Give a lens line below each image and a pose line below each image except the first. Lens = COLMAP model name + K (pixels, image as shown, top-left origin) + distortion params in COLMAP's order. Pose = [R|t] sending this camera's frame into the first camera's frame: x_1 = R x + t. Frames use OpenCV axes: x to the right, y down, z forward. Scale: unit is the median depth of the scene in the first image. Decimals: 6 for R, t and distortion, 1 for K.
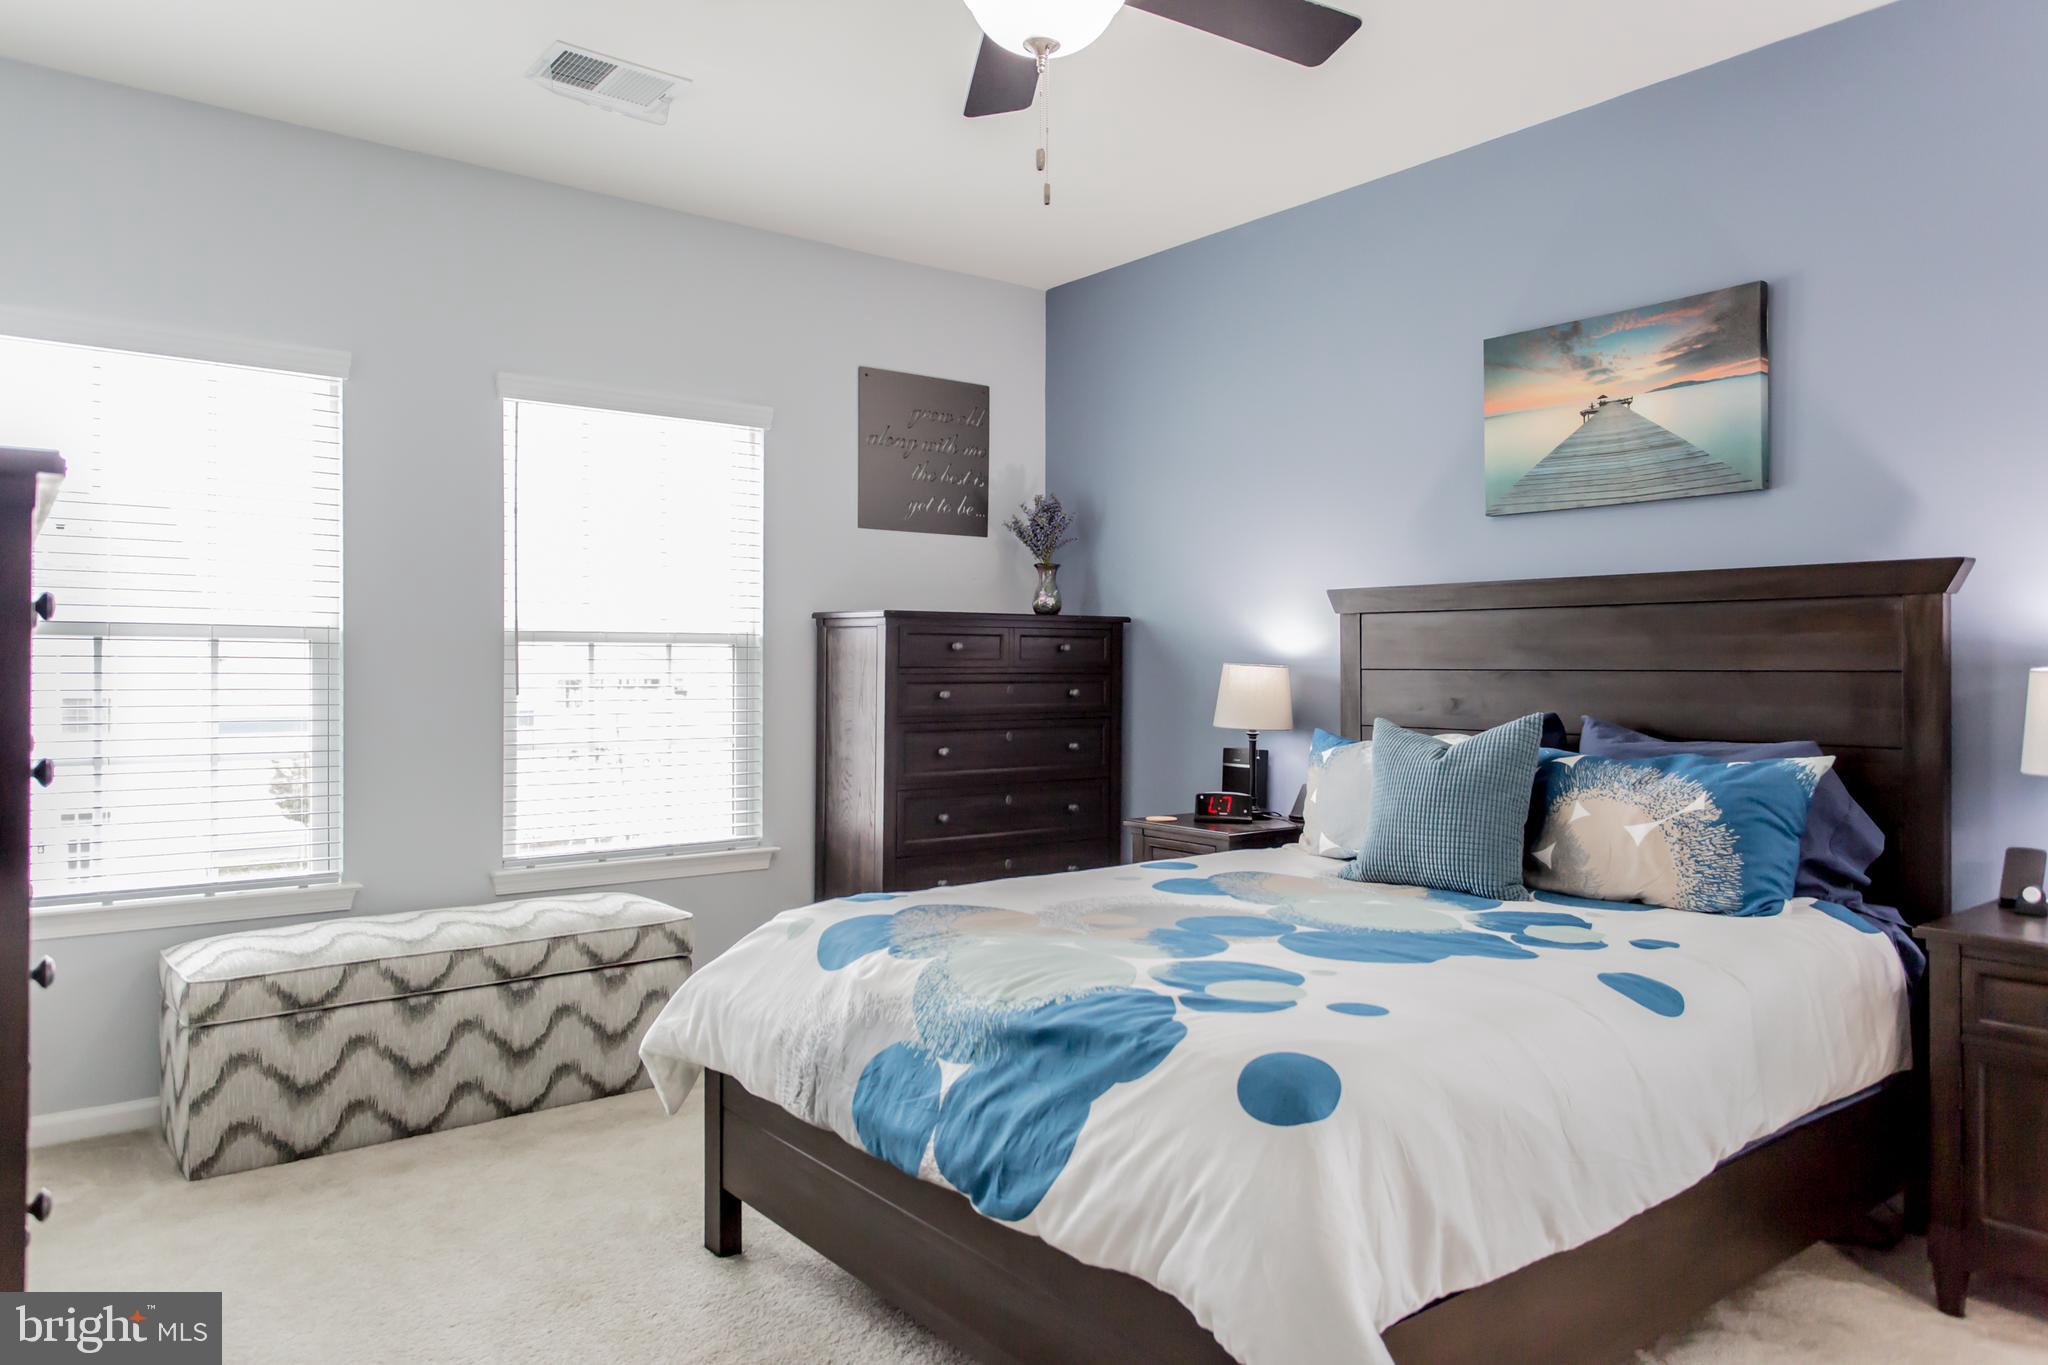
lens RADIAL K [[1356.8, 0, 1014.9], [0, 1356.8, 683.5], [0, 0, 1]] dist [0.004371, 0.006212]
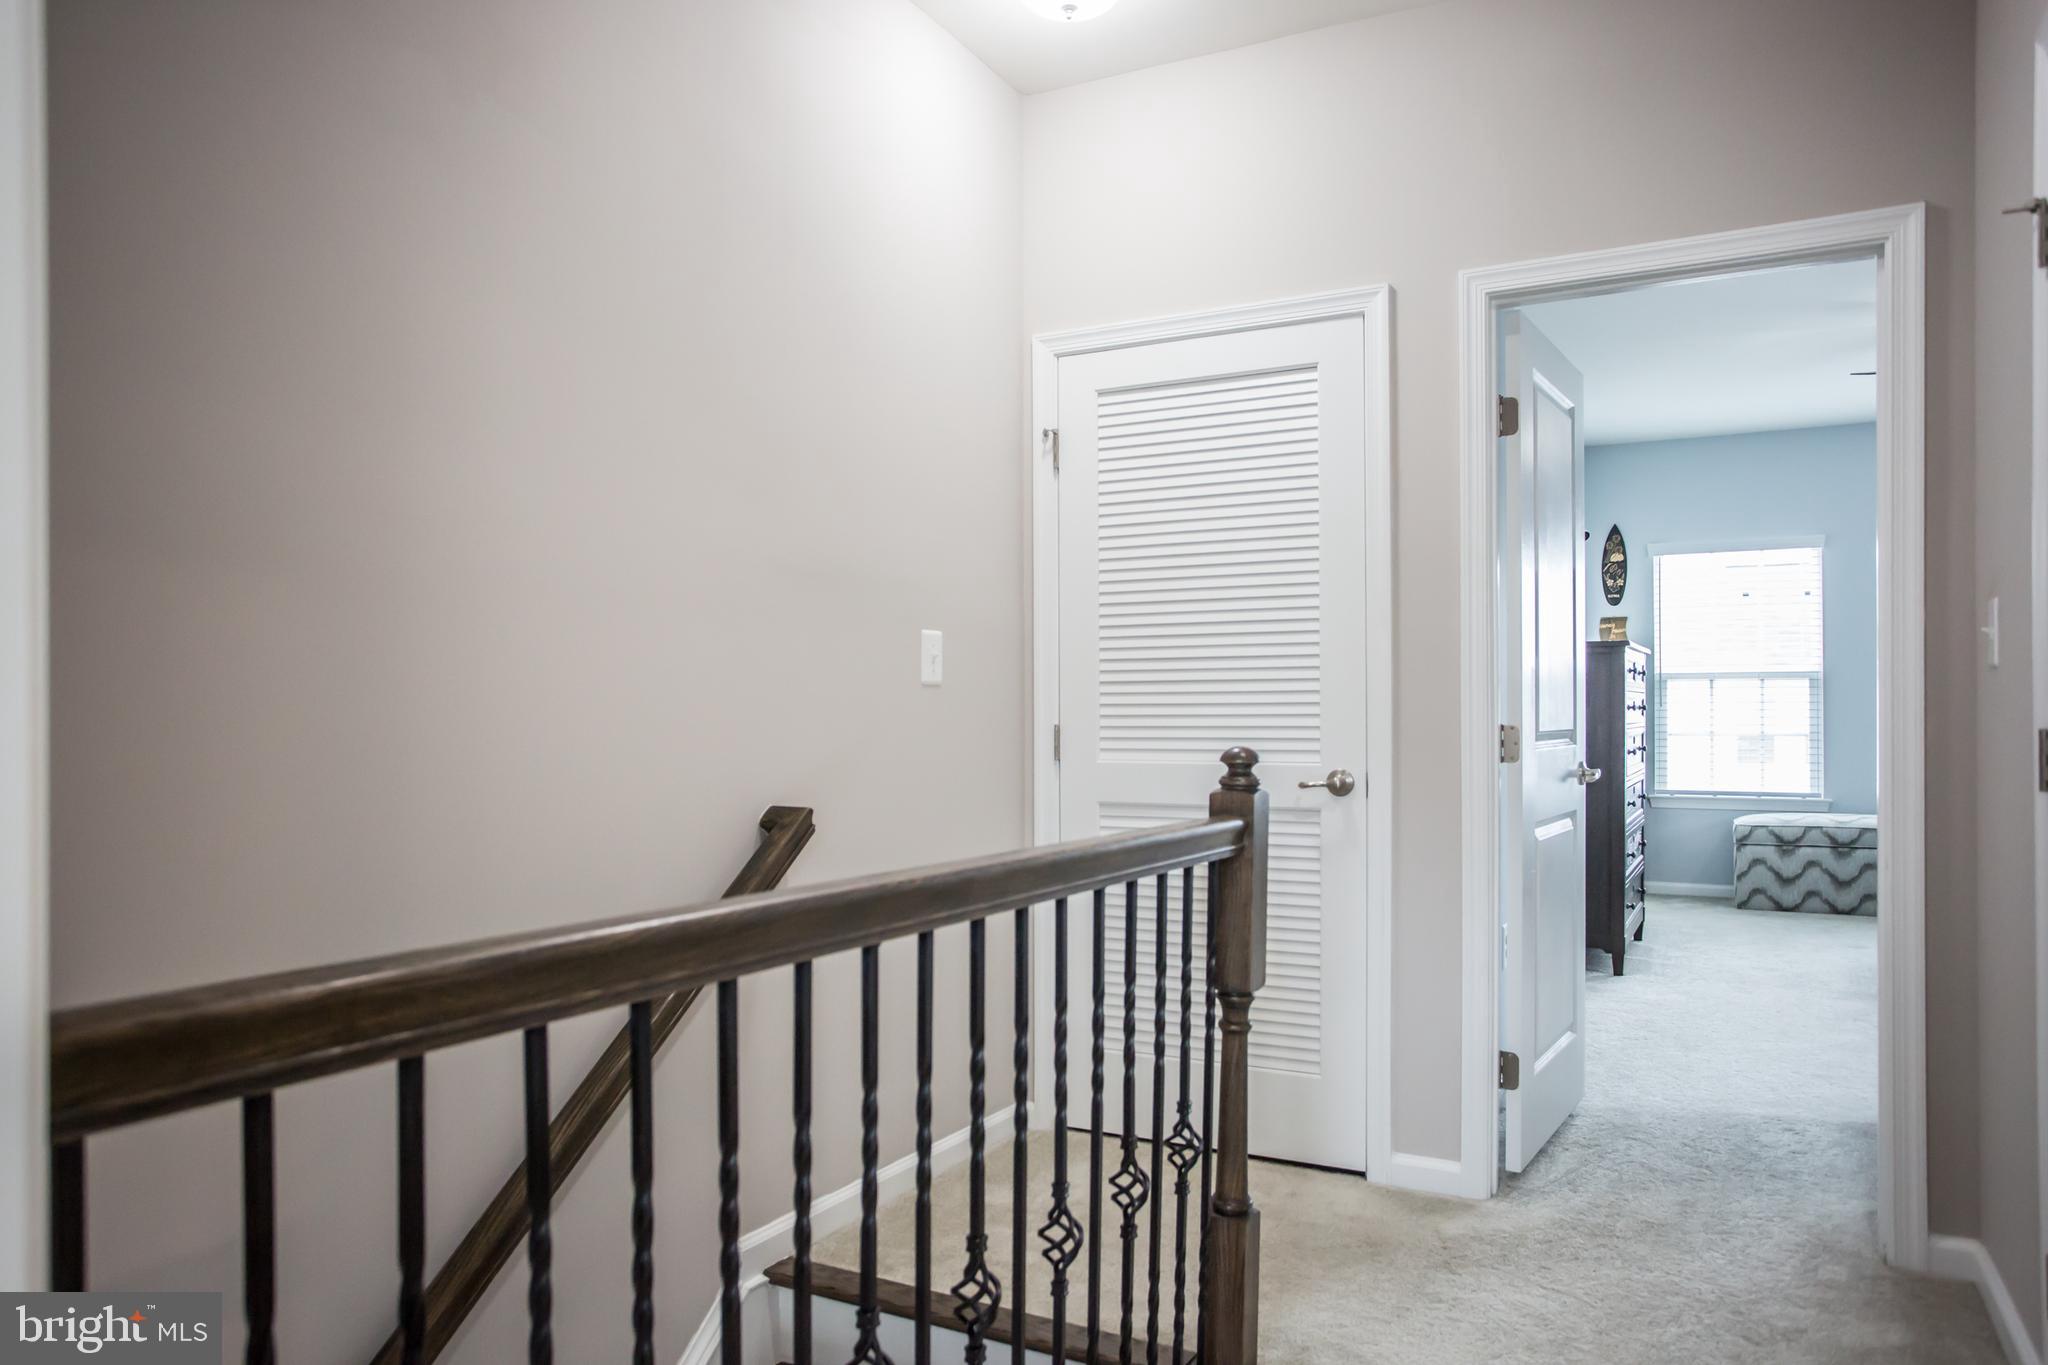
lens RADIAL K [[1356.8, 0, 1014.9], [0, 1356.8, 683.5], [0, 0, 1]] dist [0.004371, 0.006212]
pose [[0.402150, -0.019456, -0.915367, 1.013308], [-0.006203, 0.999693, -0.023973, 0.038279], [0.915553, 0.015319, 0.401906, -1.055507]]
